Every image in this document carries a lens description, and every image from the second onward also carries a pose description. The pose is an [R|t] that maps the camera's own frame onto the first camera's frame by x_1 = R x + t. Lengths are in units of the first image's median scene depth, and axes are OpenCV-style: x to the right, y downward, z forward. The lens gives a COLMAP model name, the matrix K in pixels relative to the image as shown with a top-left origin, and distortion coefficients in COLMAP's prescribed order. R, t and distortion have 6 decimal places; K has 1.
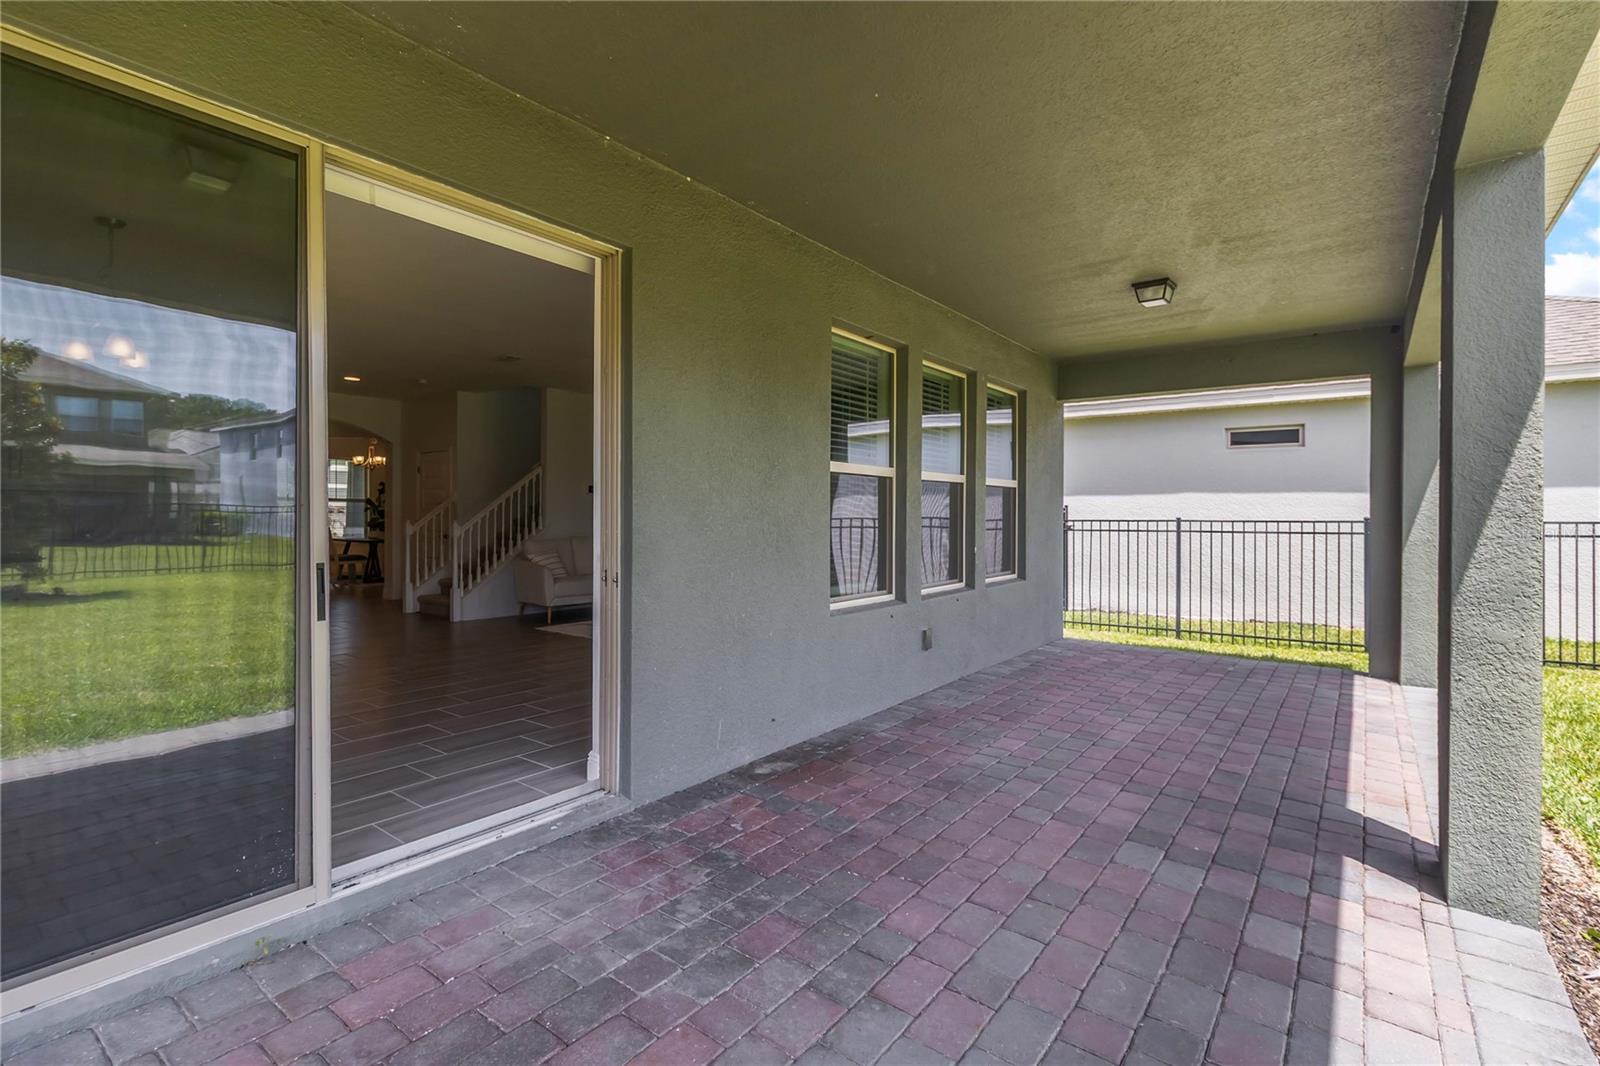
lens RADIAL K [[734.1, 0, 800.0], [0, 734.1, 533.0], [0, 0, 1]] dist [-0.000906, -0.000215]
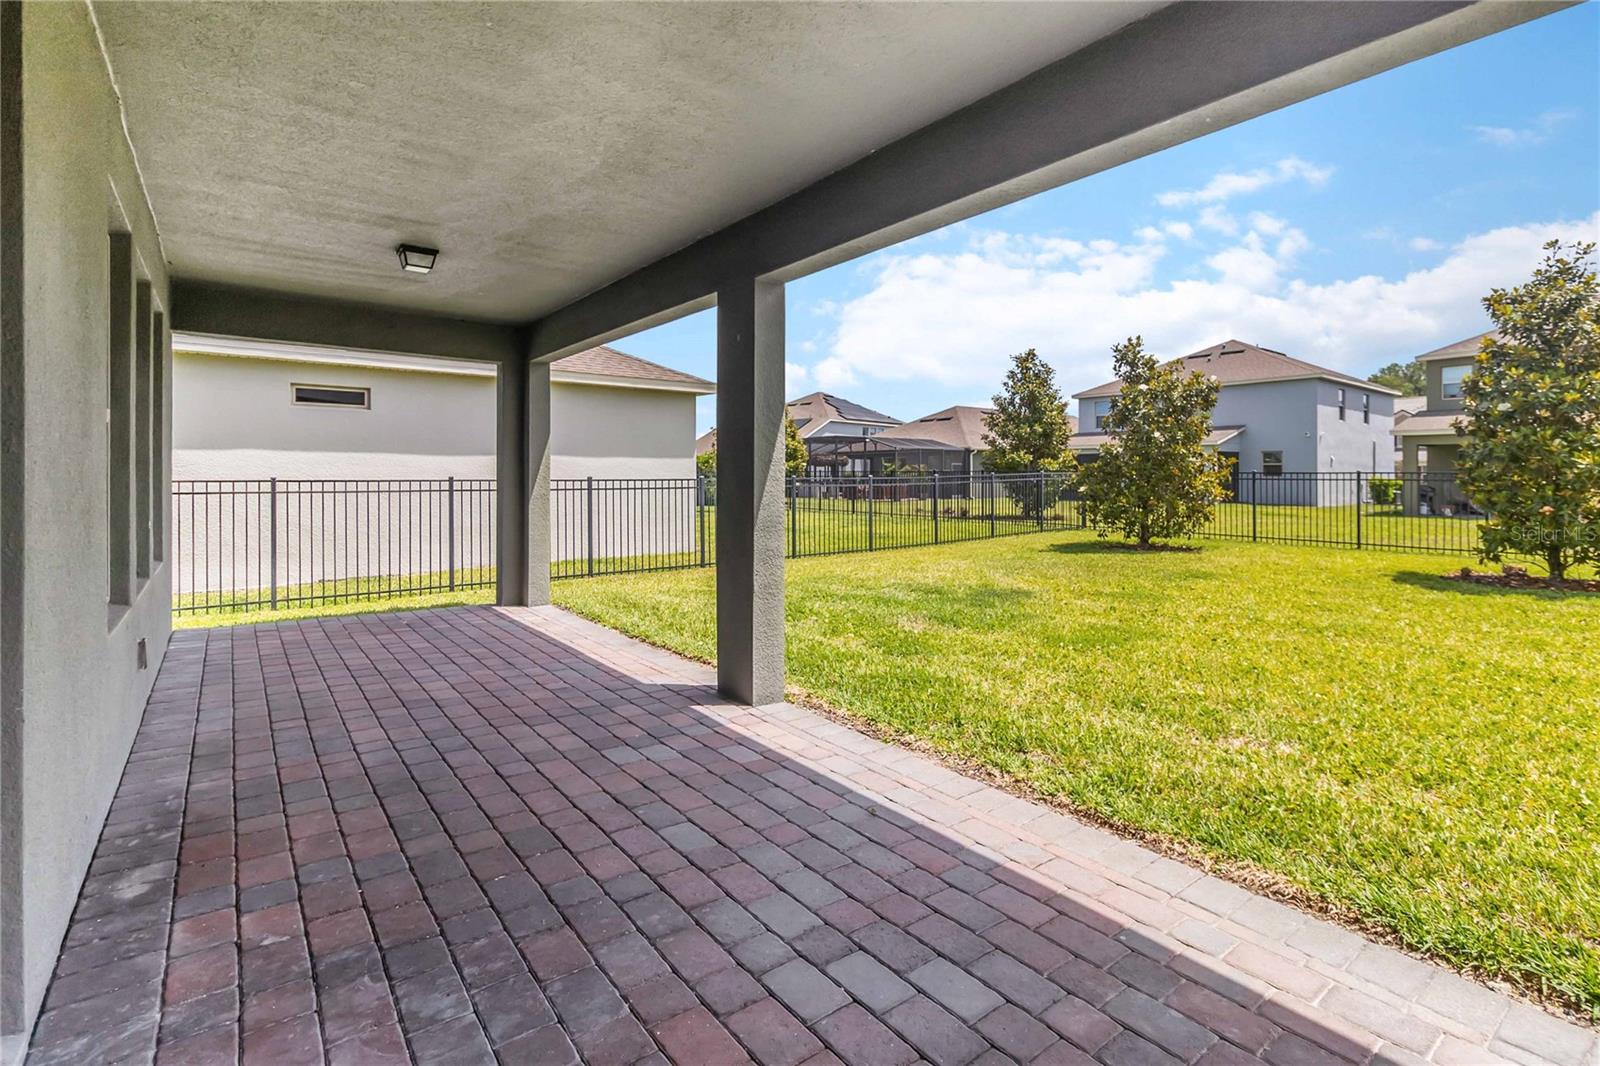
lens RADIAL K [[757.0, 0, 802.0], [0, 757.0, 463.9], [0, 0, 1]] dist [0.001715, 0.000041]
pose [[0.263178, 0.011434, 0.964680, -0.253599], [0.023504, 0.999557, -0.018260, -0.005340], [-0.964461, 0.027480, 0.262792, 0.134597]]
